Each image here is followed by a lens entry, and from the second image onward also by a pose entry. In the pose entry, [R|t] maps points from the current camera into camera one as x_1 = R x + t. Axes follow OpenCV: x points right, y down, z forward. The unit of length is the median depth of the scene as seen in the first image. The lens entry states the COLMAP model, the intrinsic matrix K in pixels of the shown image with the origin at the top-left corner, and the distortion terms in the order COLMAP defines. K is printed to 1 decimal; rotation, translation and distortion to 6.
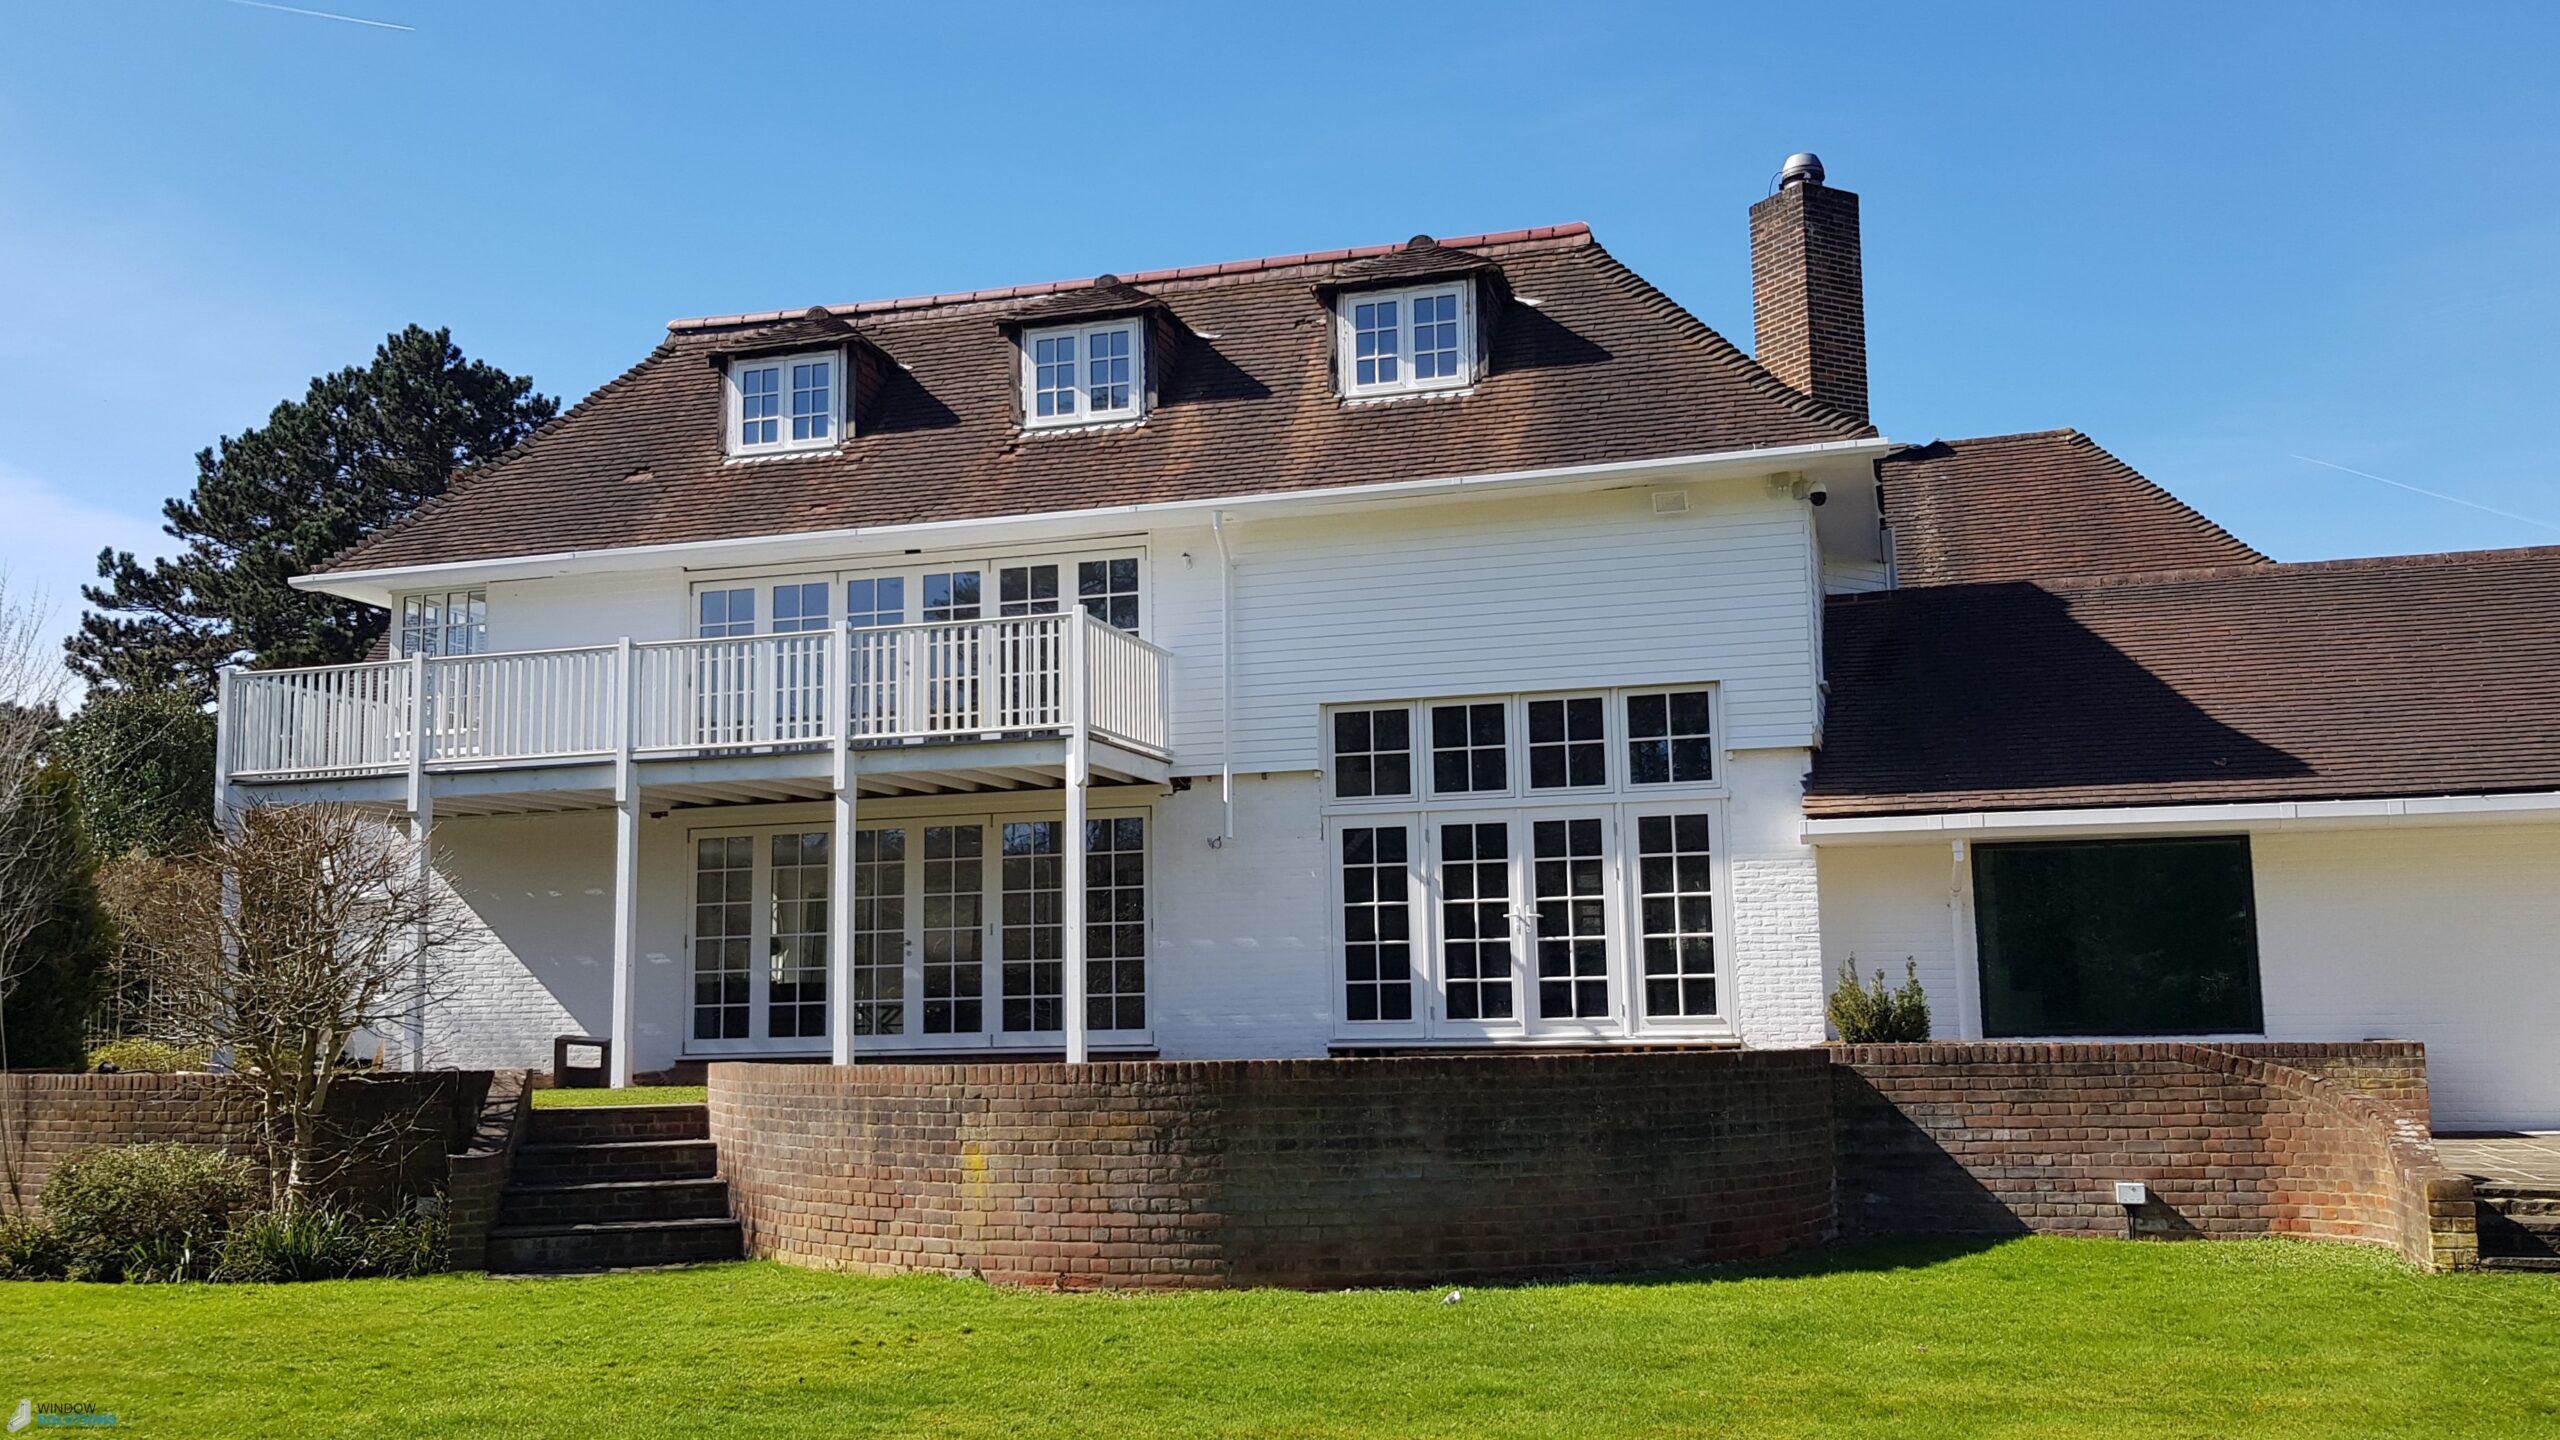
lens RADIAL K [[2294.6, 0, 1280.0], [0, 2294.6, 720.0], [0, 0, 1]] dist [0.219908, -0.617113]
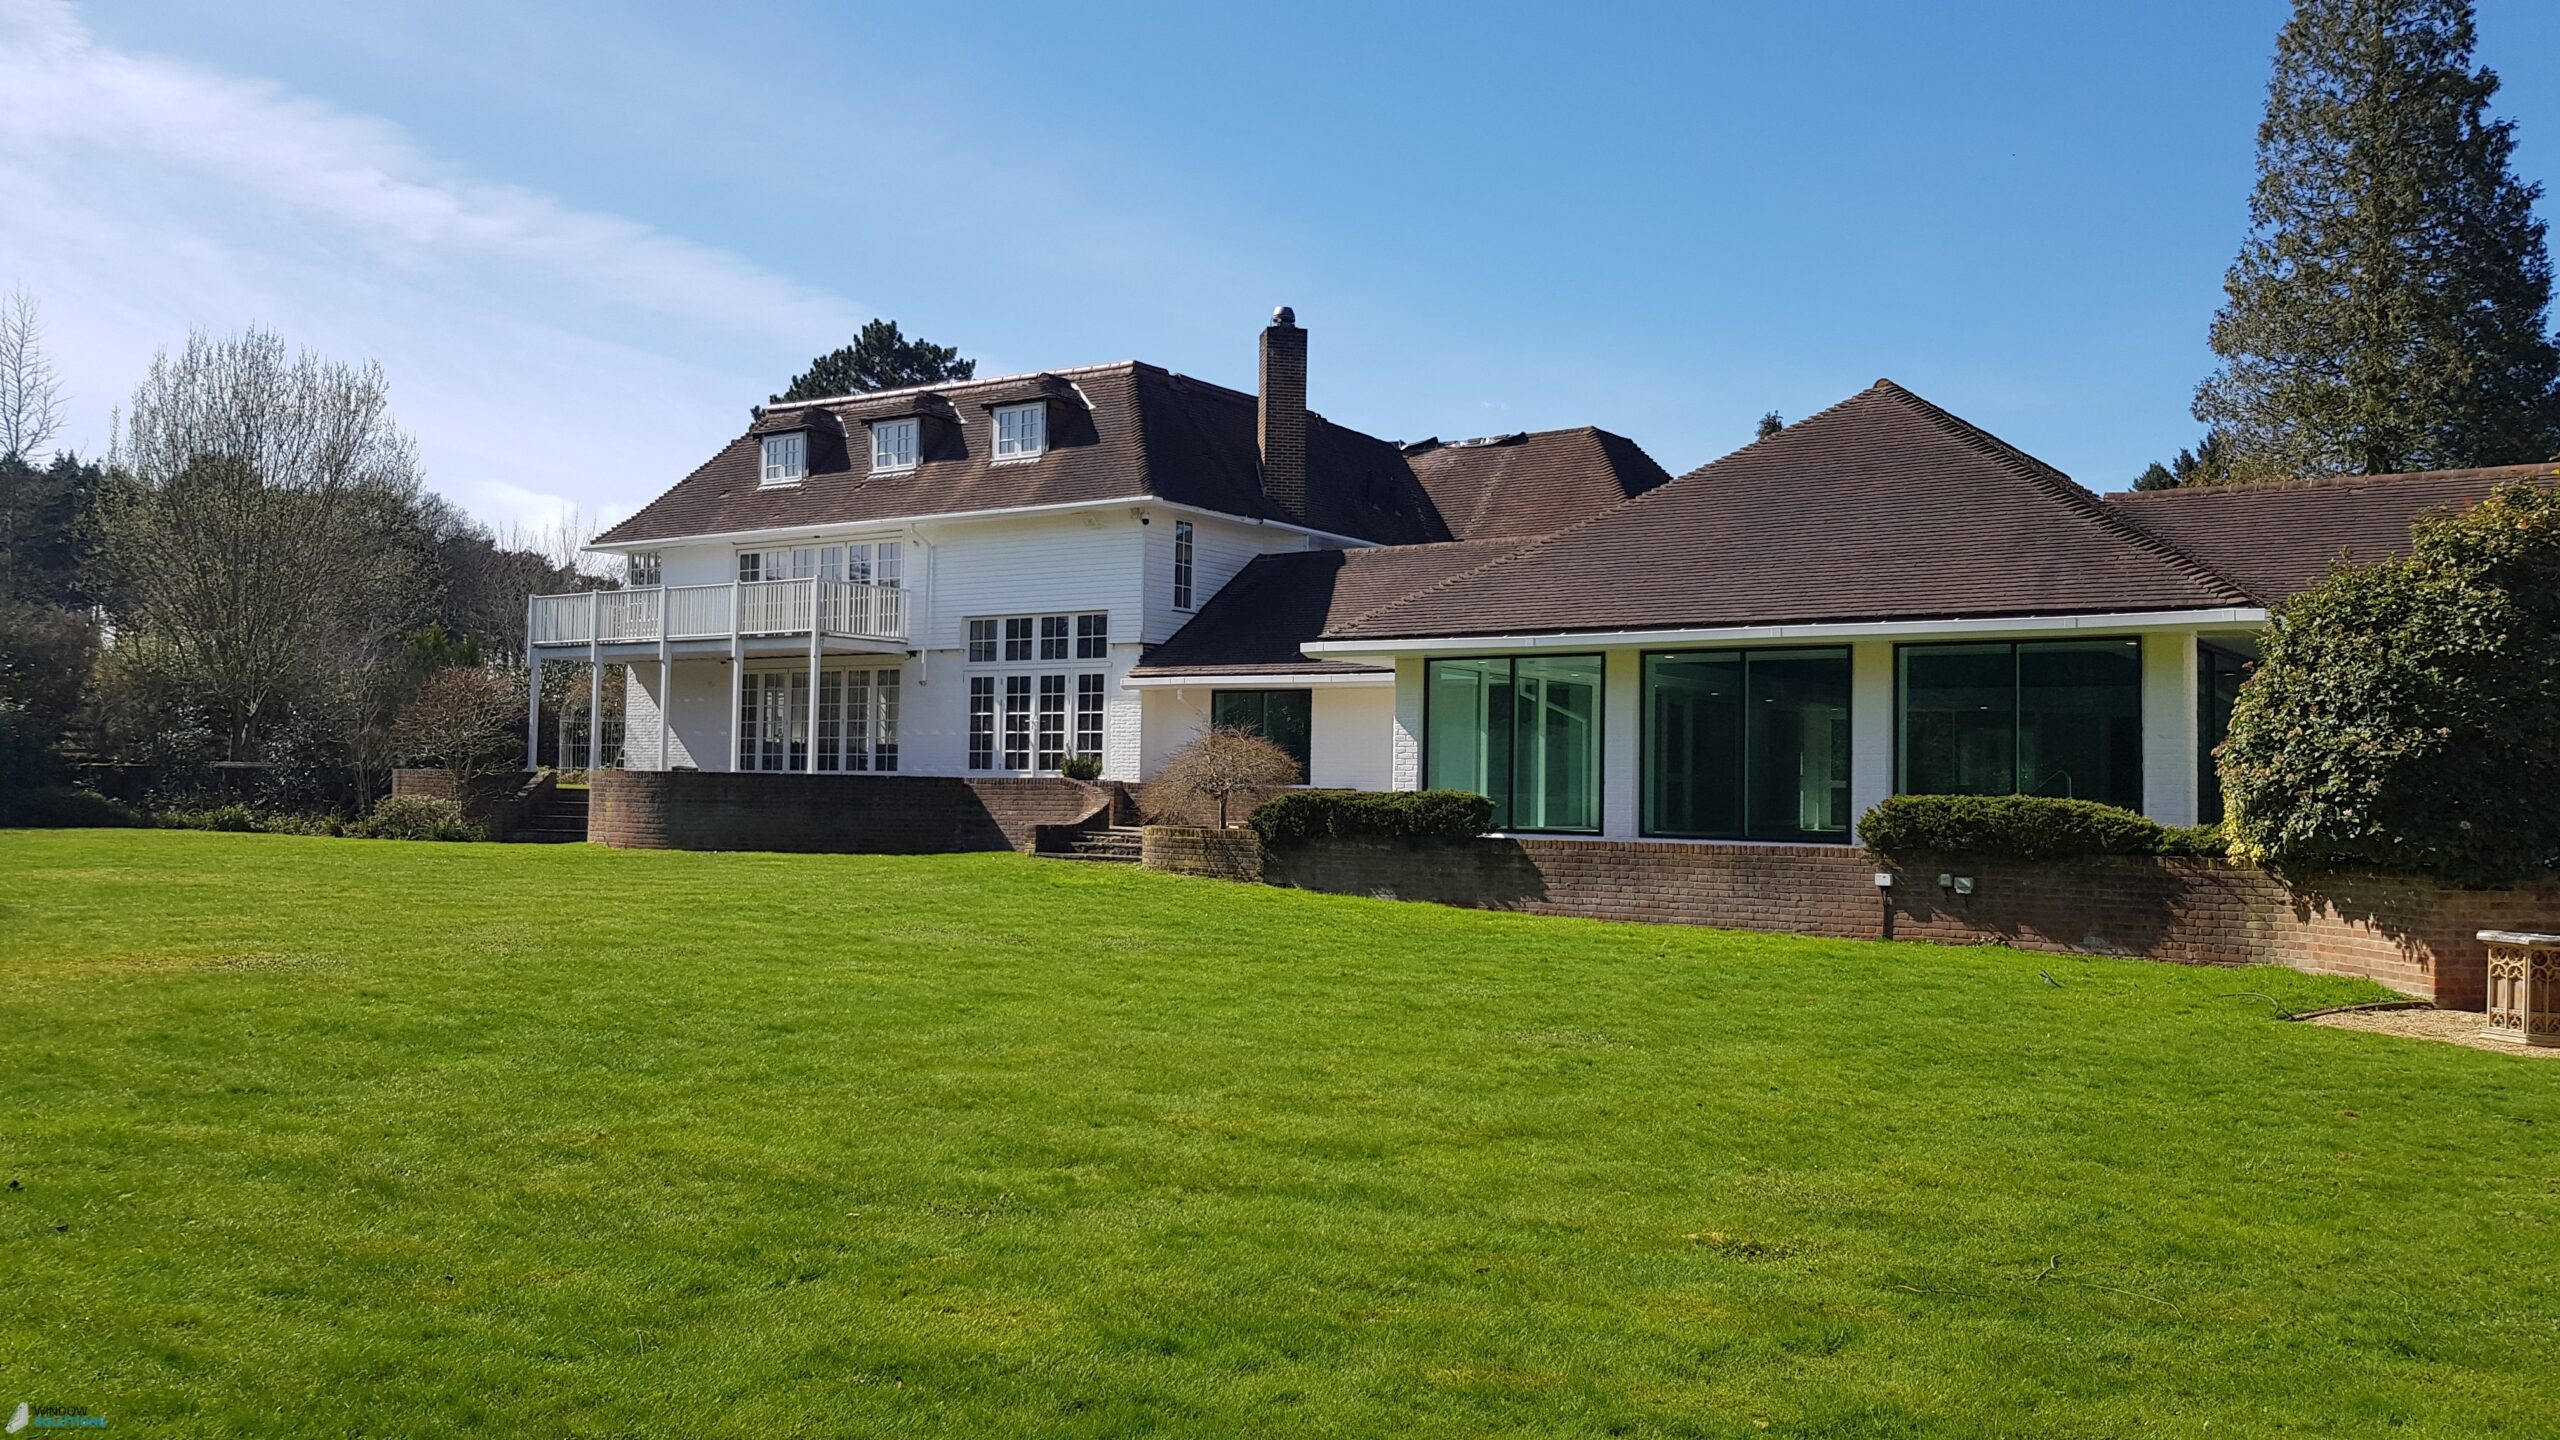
lens RADIAL K [[2294.6, 0, 1280.0], [0, 2294.6, 720.0], [0, 0, 1]] dist [0.219908, -0.617113]
pose [[0.932292, 0.024337, -0.360887, 1.046955], [0.009045, 0.995853, 0.090525, -0.100449], [0.361594, -0.087660, 0.928206, -0.833509]]
